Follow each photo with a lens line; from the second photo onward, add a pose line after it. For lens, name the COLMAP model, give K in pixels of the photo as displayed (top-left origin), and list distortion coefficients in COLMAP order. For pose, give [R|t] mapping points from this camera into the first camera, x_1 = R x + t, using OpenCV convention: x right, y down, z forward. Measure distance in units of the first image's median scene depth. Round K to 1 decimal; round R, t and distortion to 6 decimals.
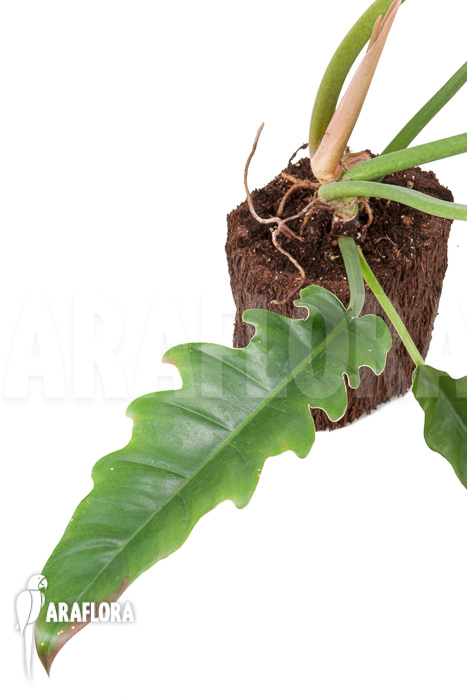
lens RADIAL K [[1335.6, 0, 232.7], [0, 1335.6, 353.2], [0, 0, 1]] dist [0.234530, 0.000000]
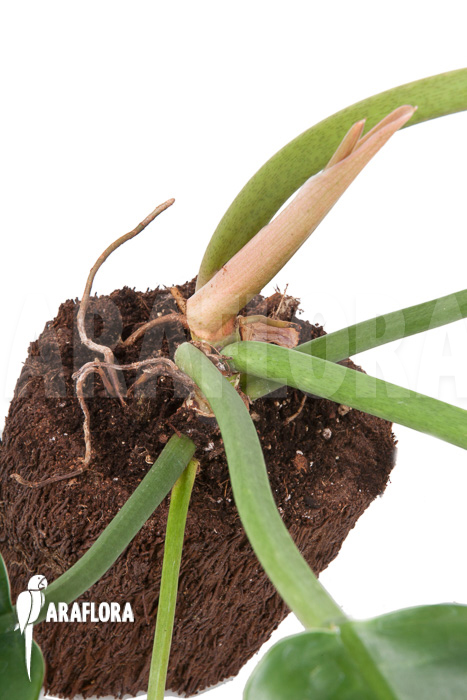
lens RADIAL K [[1335.6, 0, 233.4], [0, 1335.6, 346.1], [0, 0, 1]] dist [0.234530, 0.000000]
pose [[0.869803, 0.490811, -0.050468, 0.111217], [-0.492300, 0.870138, -0.022389, -0.117976], [0.032926, 0.044319, 0.998475, 0.421965]]
